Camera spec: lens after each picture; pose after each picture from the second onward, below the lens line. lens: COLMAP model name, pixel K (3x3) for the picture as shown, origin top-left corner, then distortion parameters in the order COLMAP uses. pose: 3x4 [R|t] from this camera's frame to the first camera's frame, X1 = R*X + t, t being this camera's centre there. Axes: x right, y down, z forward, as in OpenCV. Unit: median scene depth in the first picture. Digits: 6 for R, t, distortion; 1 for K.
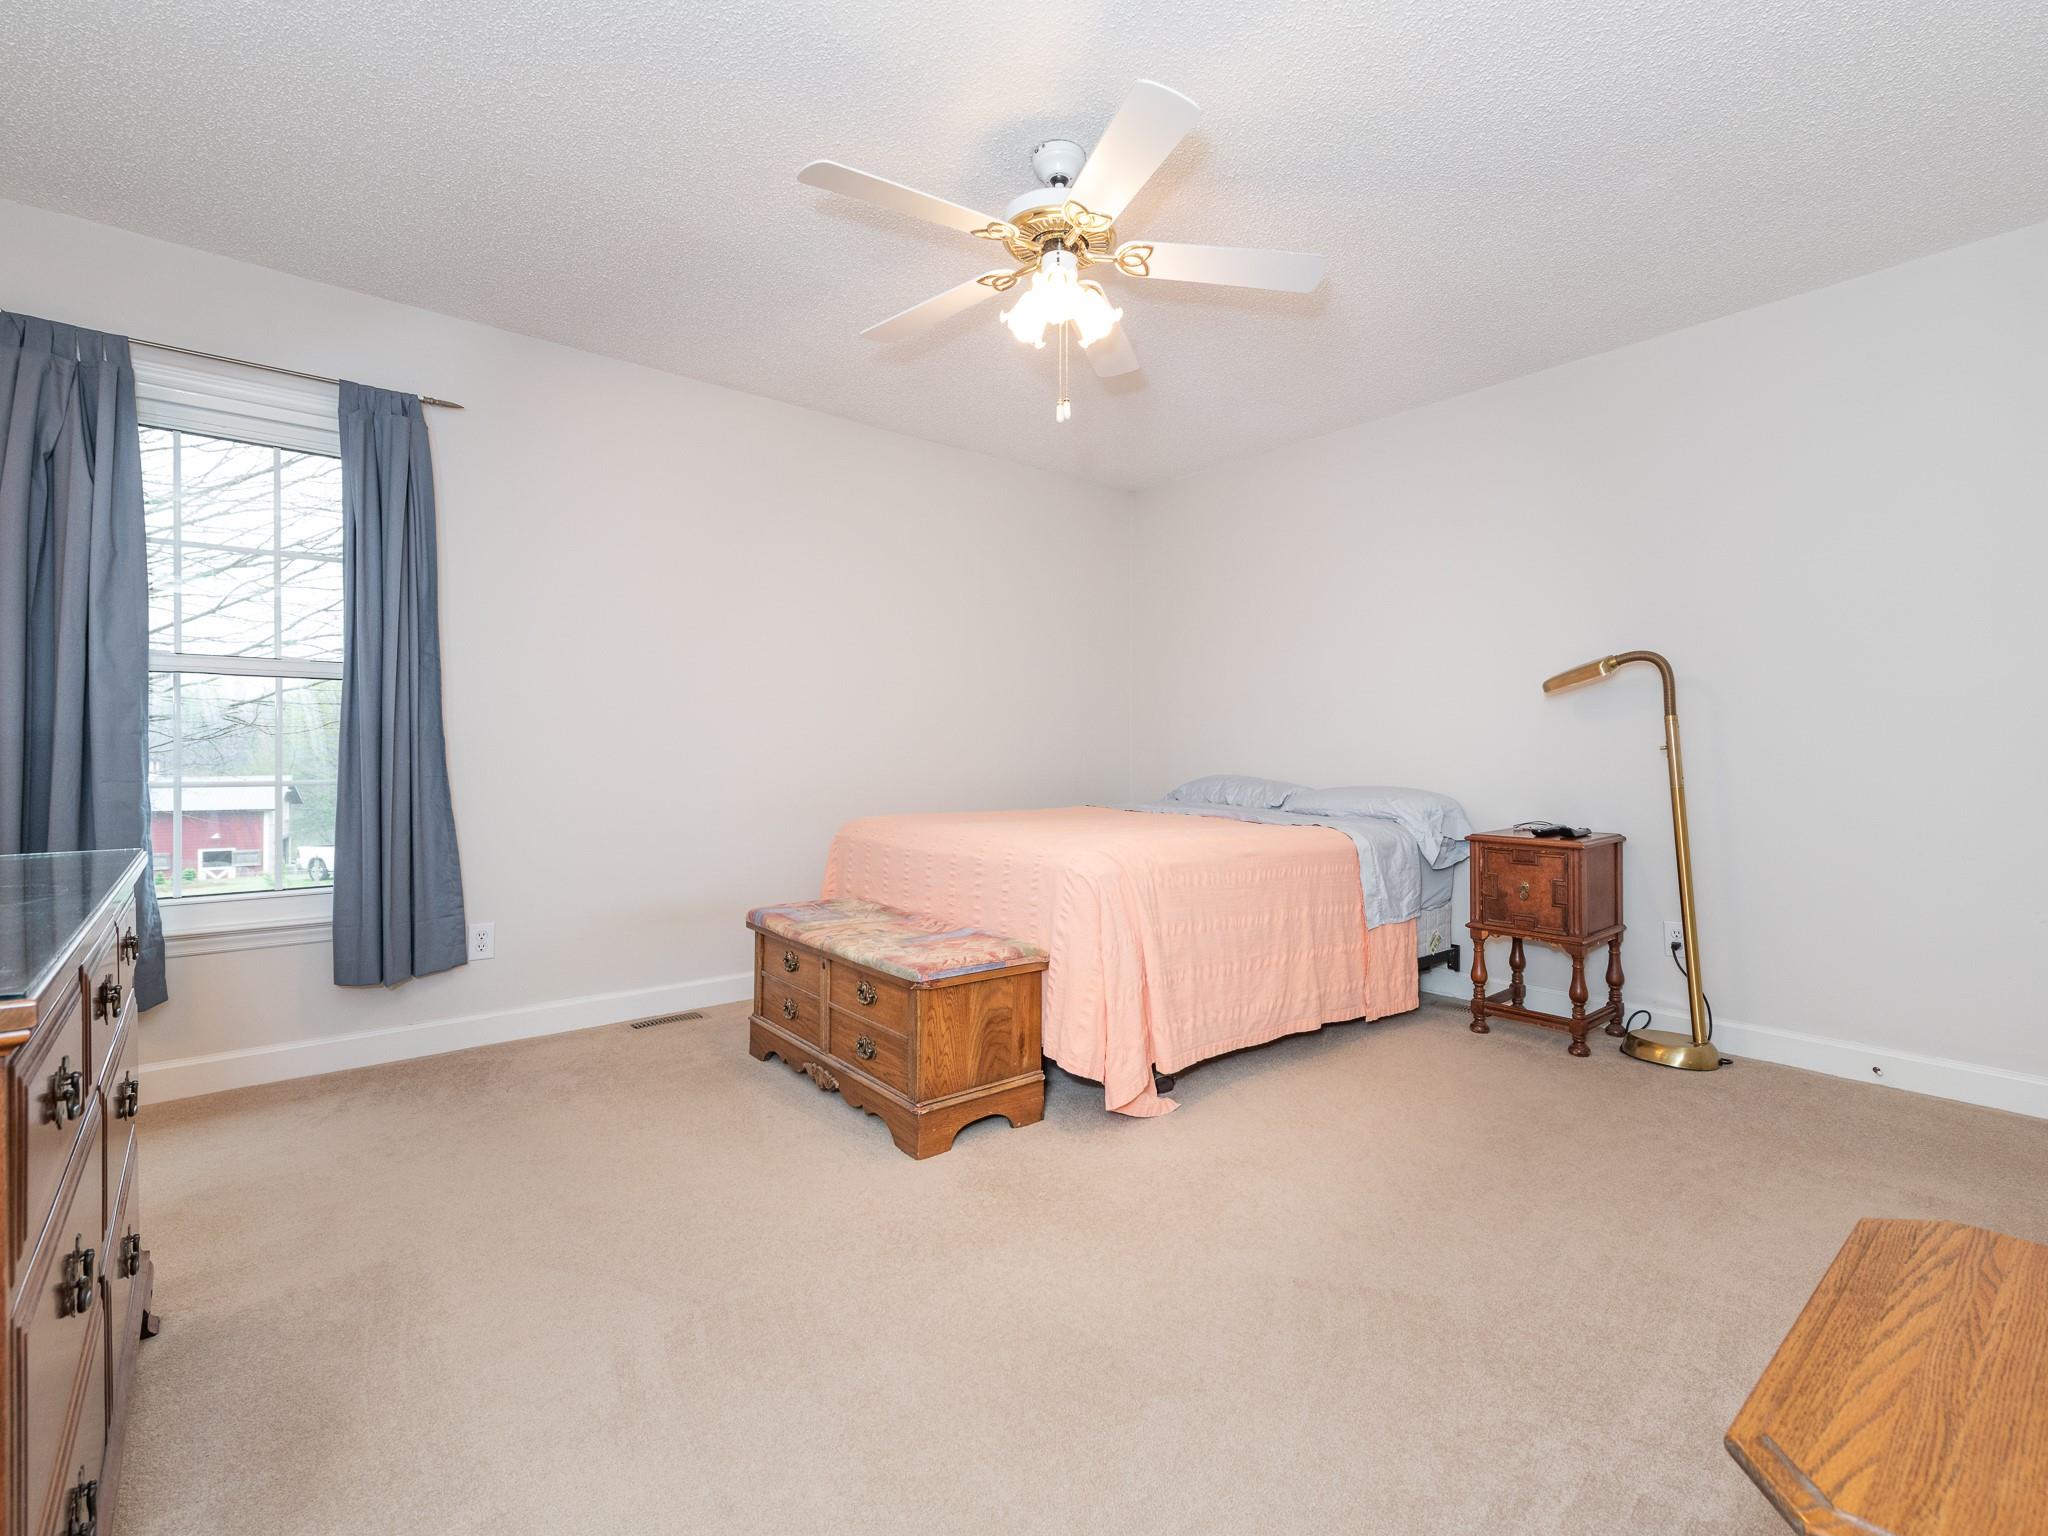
lens RADIAL K [[951.8, 0, 1073.9], [0, 951.8, 759.5], [0, 0, 1]] dist [0.001015, 0.000135]
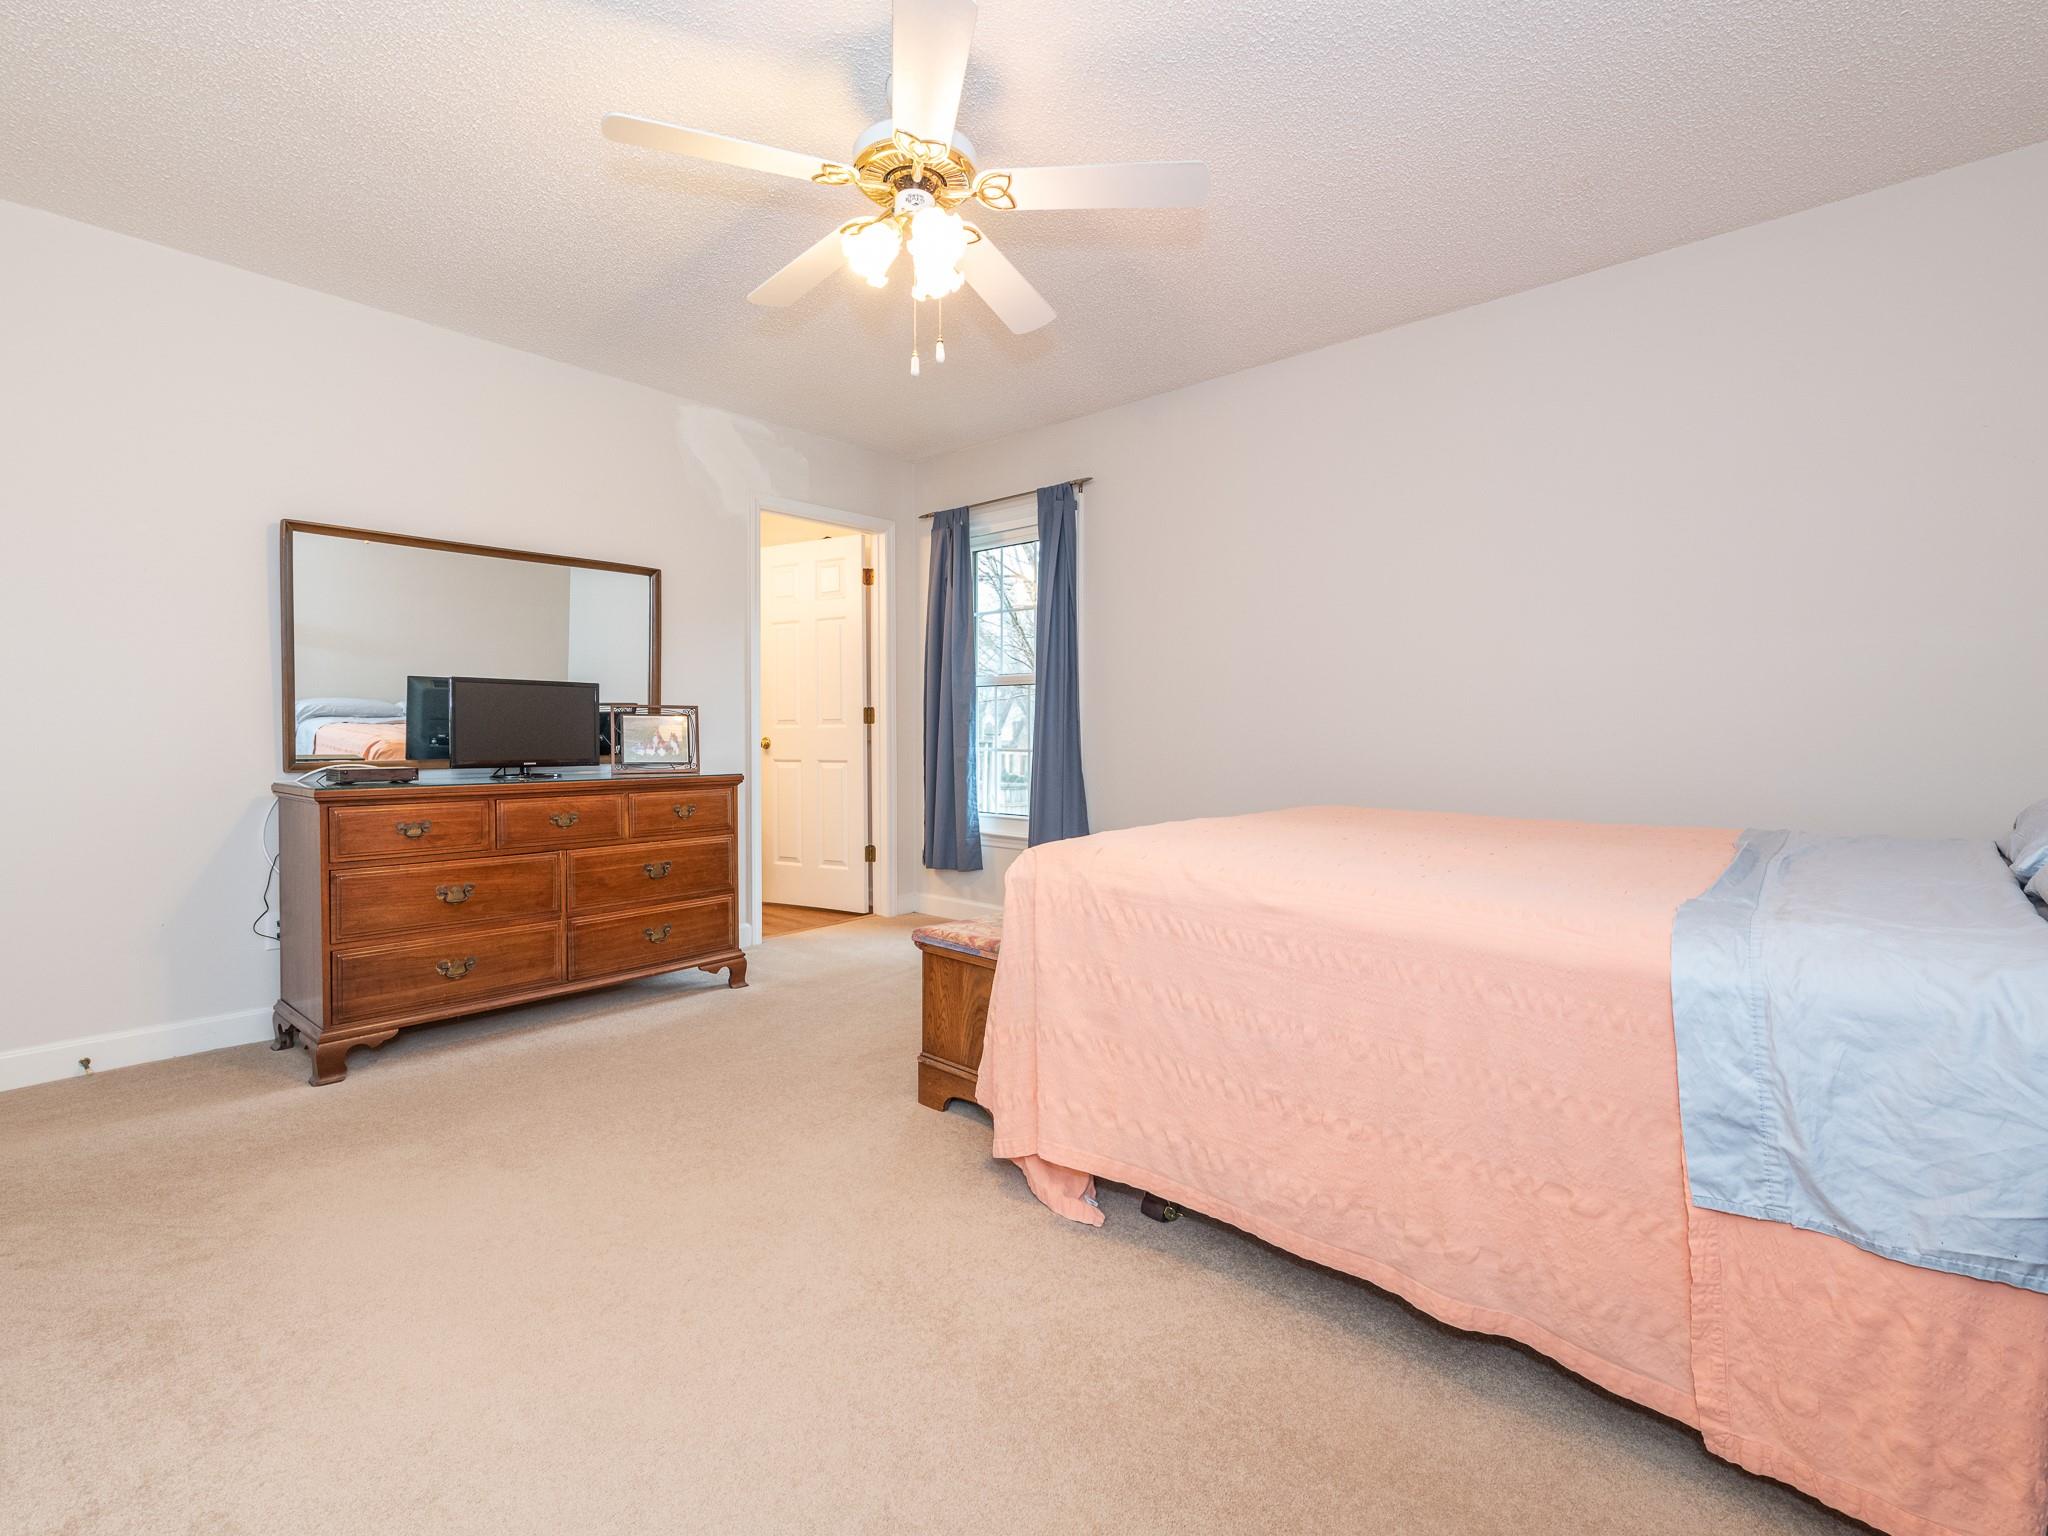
lens RADIAL K [[951.8, 0, 1073.9], [0, 951.8, 759.5], [0, 0, 1]] dist [0.001015, 0.000135]
pose [[0.137016, 0.030289, -0.990106, 0.850723], [-0.013454, 0.999497, 0.028714, -0.007978], [0.990477, 0.009387, 0.137355, 0.926729]]
